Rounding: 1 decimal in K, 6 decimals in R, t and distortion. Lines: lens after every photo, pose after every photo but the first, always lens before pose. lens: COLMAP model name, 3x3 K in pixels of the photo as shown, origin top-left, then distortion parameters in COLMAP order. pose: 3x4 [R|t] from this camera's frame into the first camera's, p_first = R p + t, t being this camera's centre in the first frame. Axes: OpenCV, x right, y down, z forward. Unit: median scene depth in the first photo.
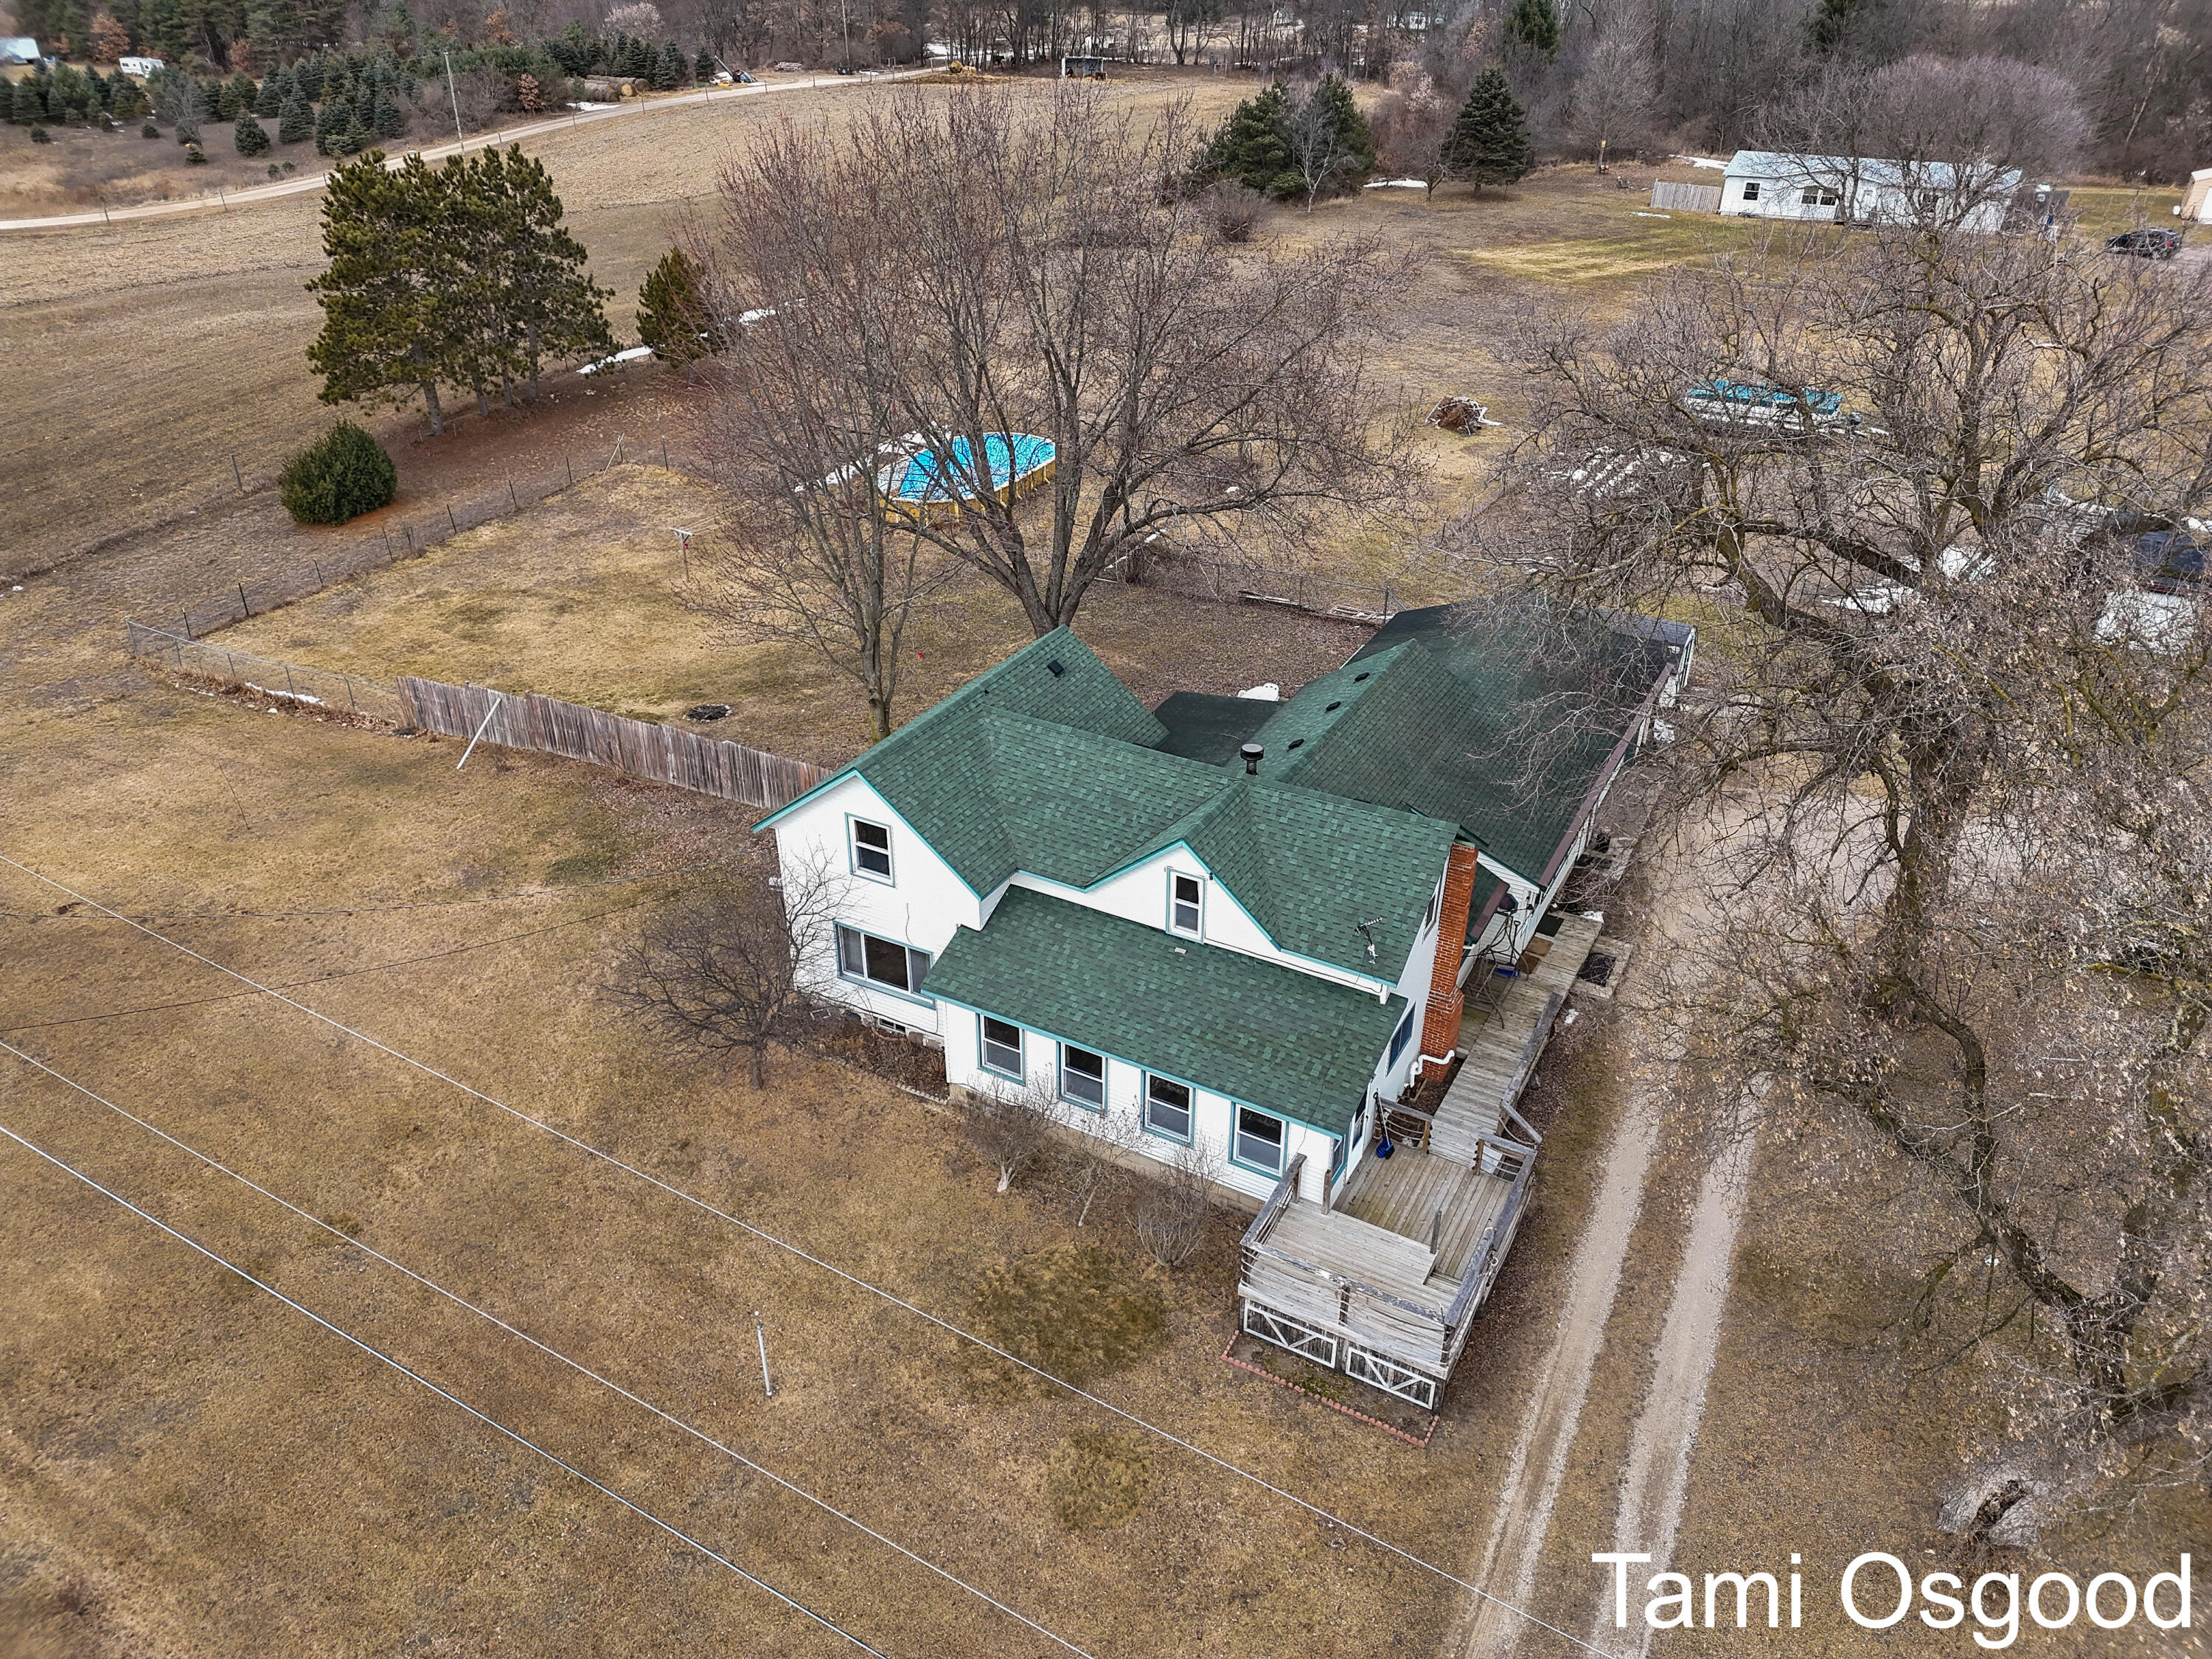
lens RADIAL K [[1537.9, 0, 1099.8], [0, 1537.9, 820.3], [0, 0, 1]] dist [0.121693, -0.163546]
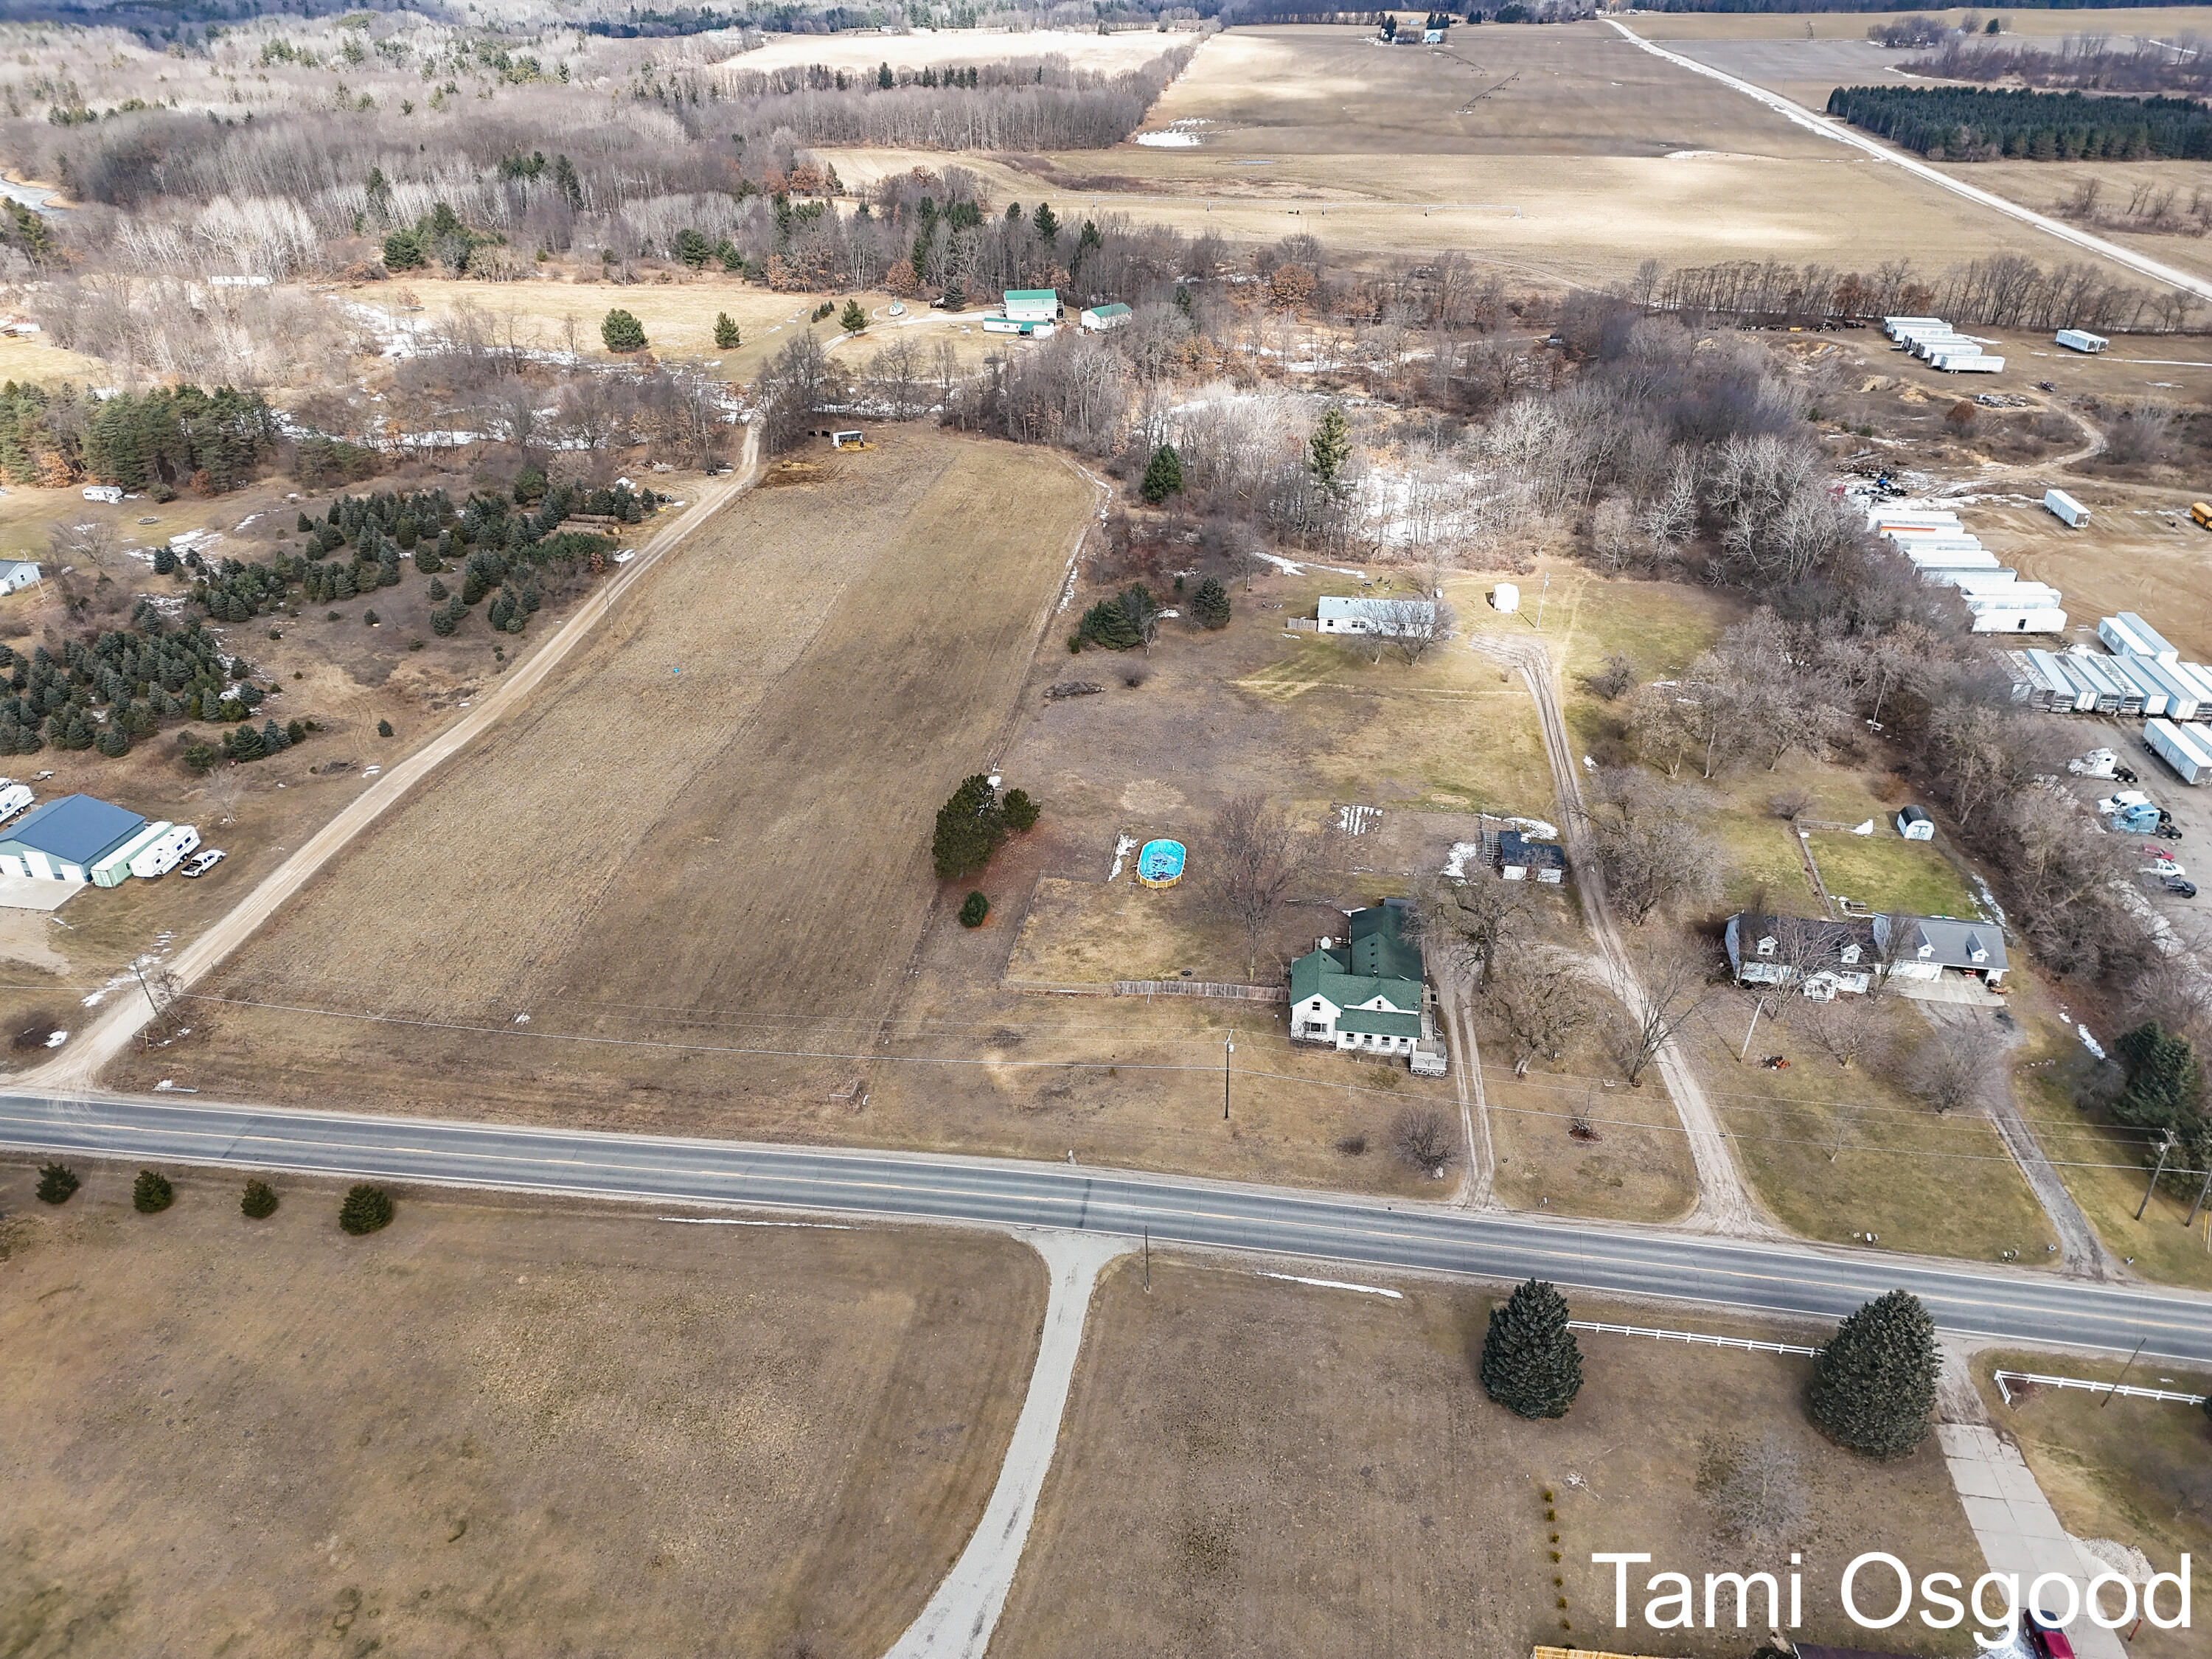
lens RADIAL K [[1537.9, 0, 1099.8], [0, 1537.9, 820.3], [0, 0, 1]] dist [0.121693, -0.163546]
pose [[0.936693, -0.176396, 0.302474, -2.270176], [0.176477, 0.983926, 0.027297, -0.859875], [-0.302427, 0.027811, 0.952767, -3.719436]]
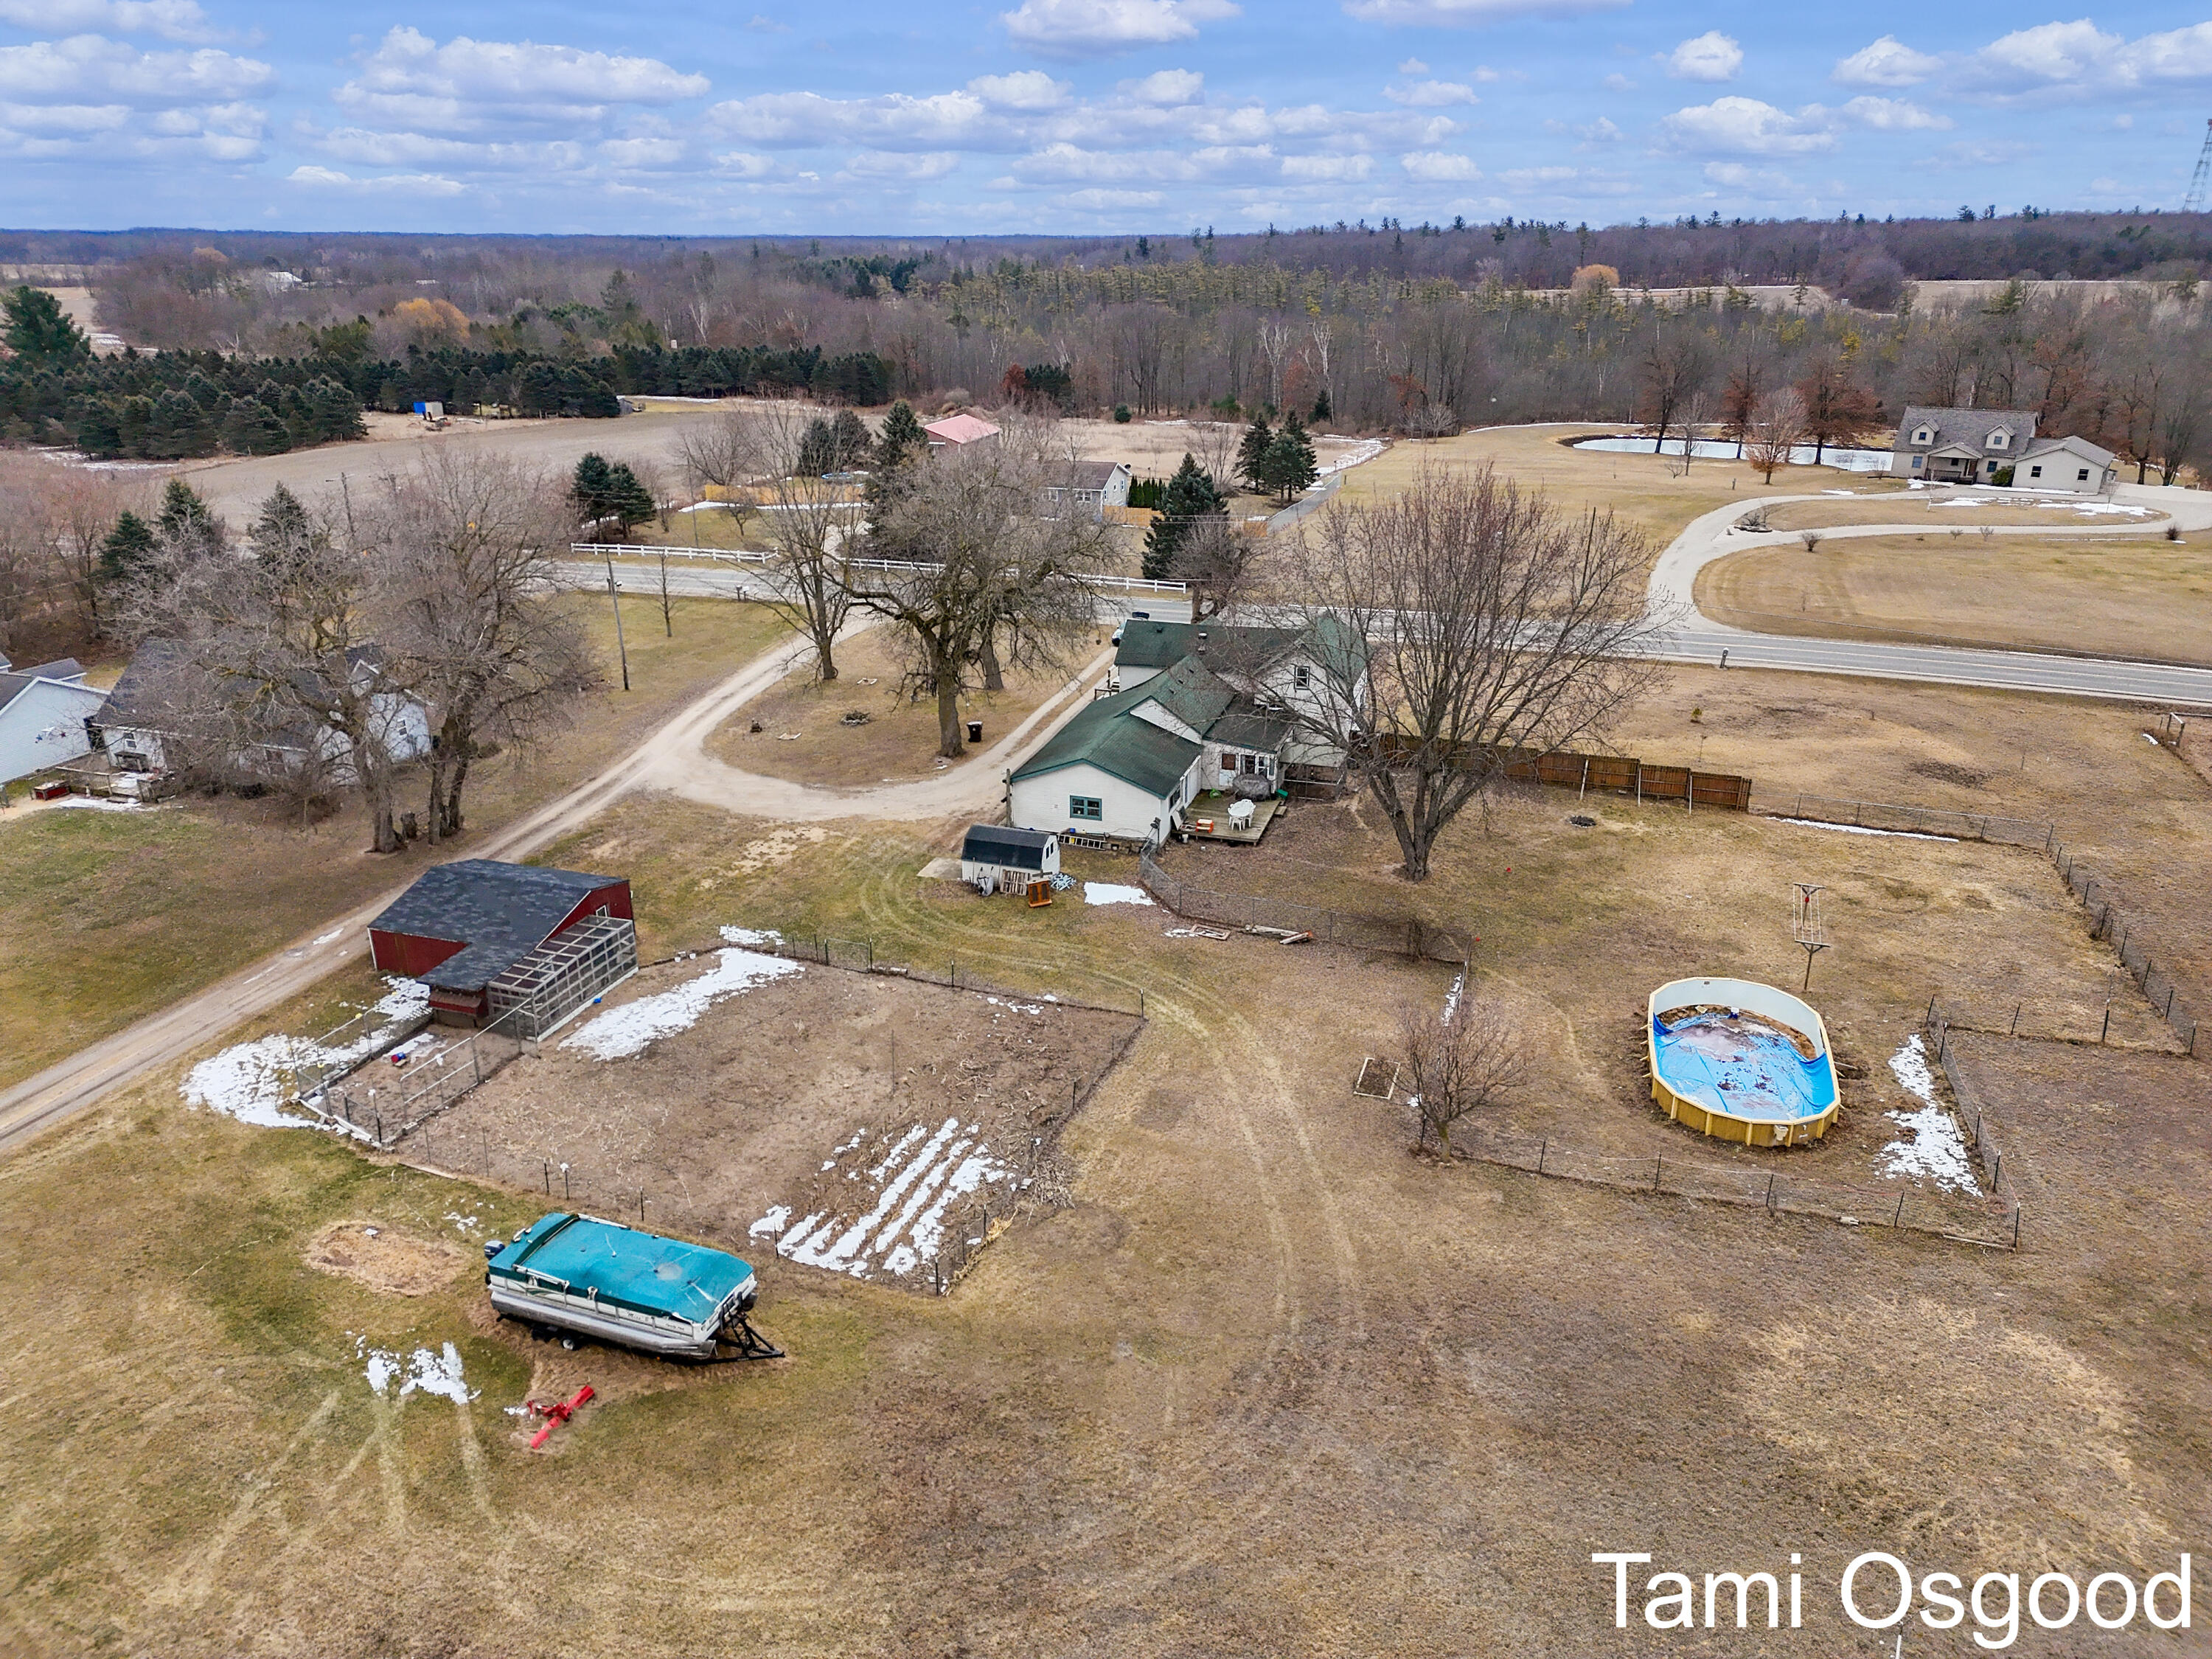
lens RADIAL K [[1536.1, 0, 1101.5], [0, 1536.1, 825.6], [0, 0, 1]] dist [0.092711, -0.093141]
pose [[-0.979659, 0.074984, -0.186136, 0.791078], [-0.097550, 0.632643, 0.768276, -1.868851], [0.175366, 0.770805, -0.612459, 2.858783]]
